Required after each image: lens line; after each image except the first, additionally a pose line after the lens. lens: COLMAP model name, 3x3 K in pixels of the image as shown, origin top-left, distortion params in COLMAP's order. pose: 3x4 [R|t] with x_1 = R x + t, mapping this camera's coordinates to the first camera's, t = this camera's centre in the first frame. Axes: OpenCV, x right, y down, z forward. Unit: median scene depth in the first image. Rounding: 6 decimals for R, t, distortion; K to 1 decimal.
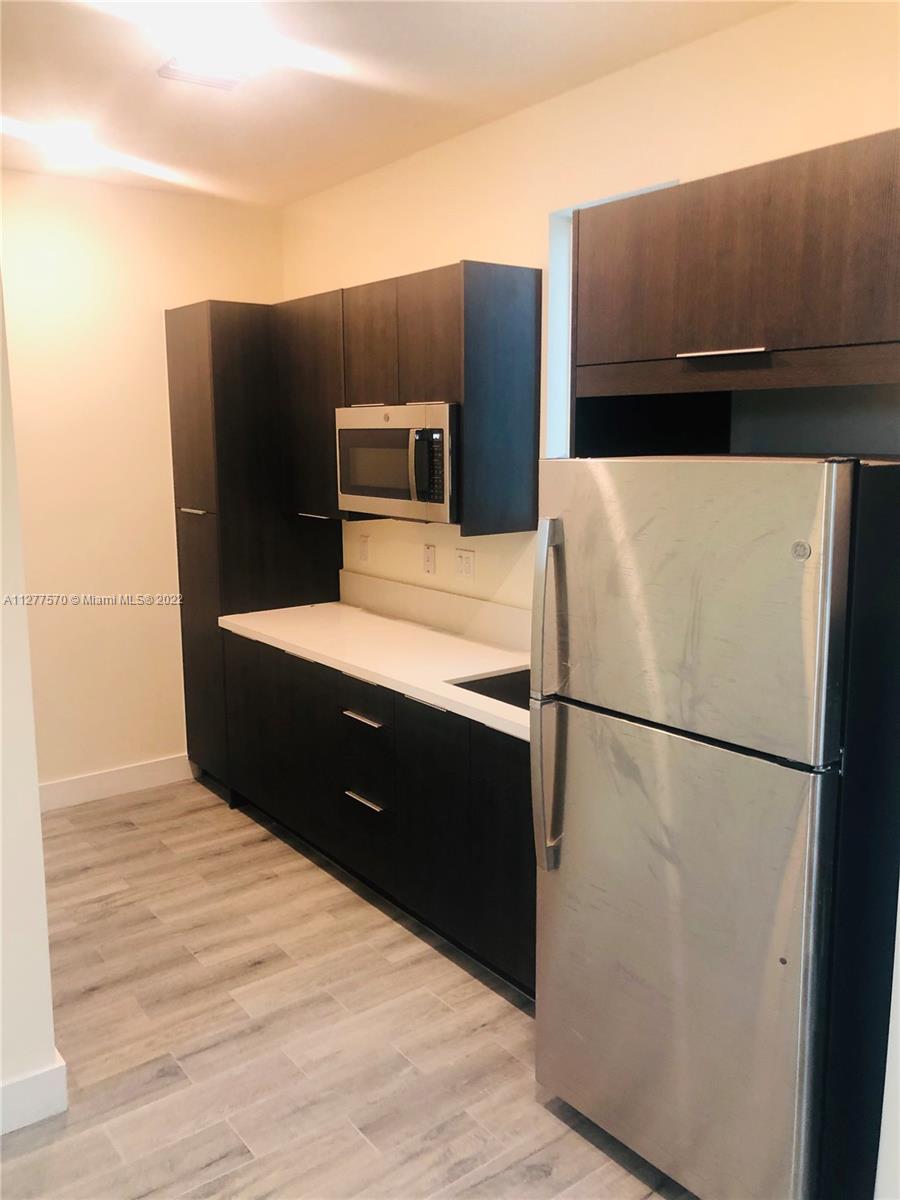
lens RADIAL K [[959.7, 0, 455.9], [0, 959.7, 589.7], [0, 0, 1]] dist [0.039531, -0.049424]
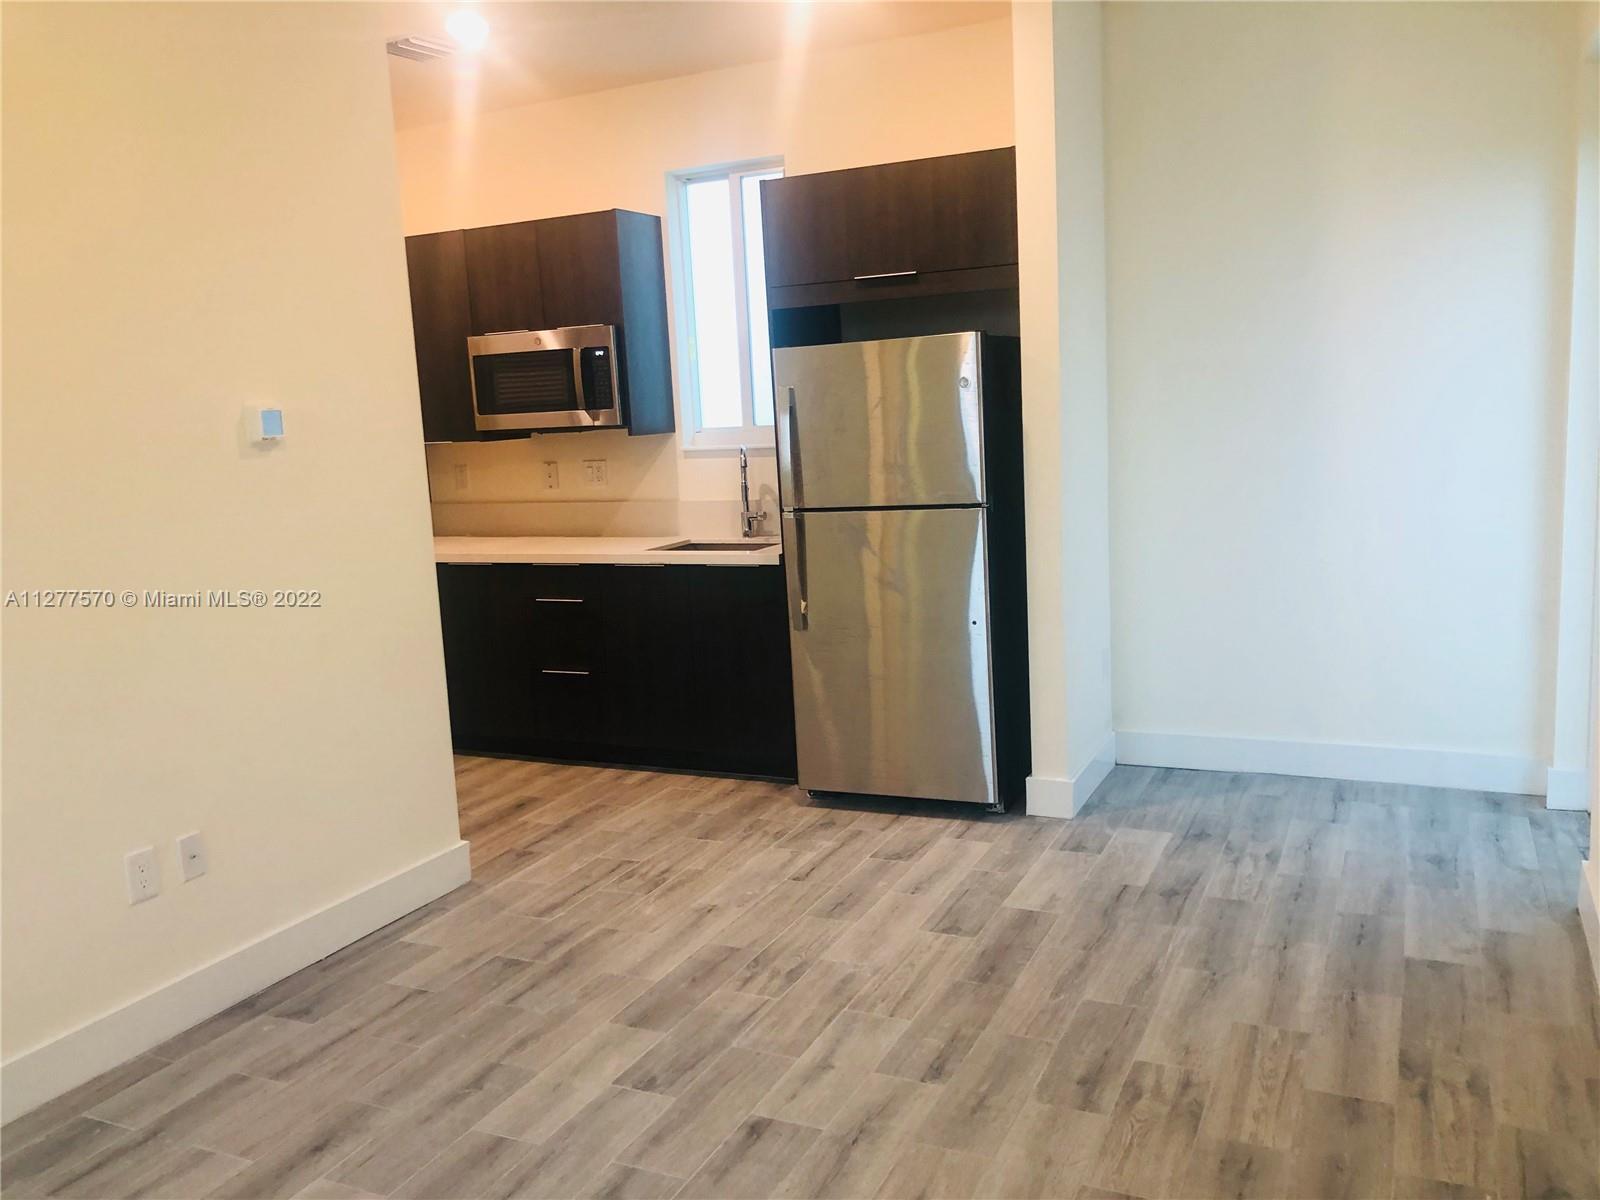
lens RADIAL K [[1279.6, 0, 792.6], [0, 1279.6, 604.4], [0, 0, 1]] dist [0.039531, -0.049424]
pose [[0.887725, -0.114895, 0.445806, -0.615118], [0.122801, 0.992368, 0.011227, 0.180411], [-0.443694, 0.044779, 0.895059, -0.580152]]
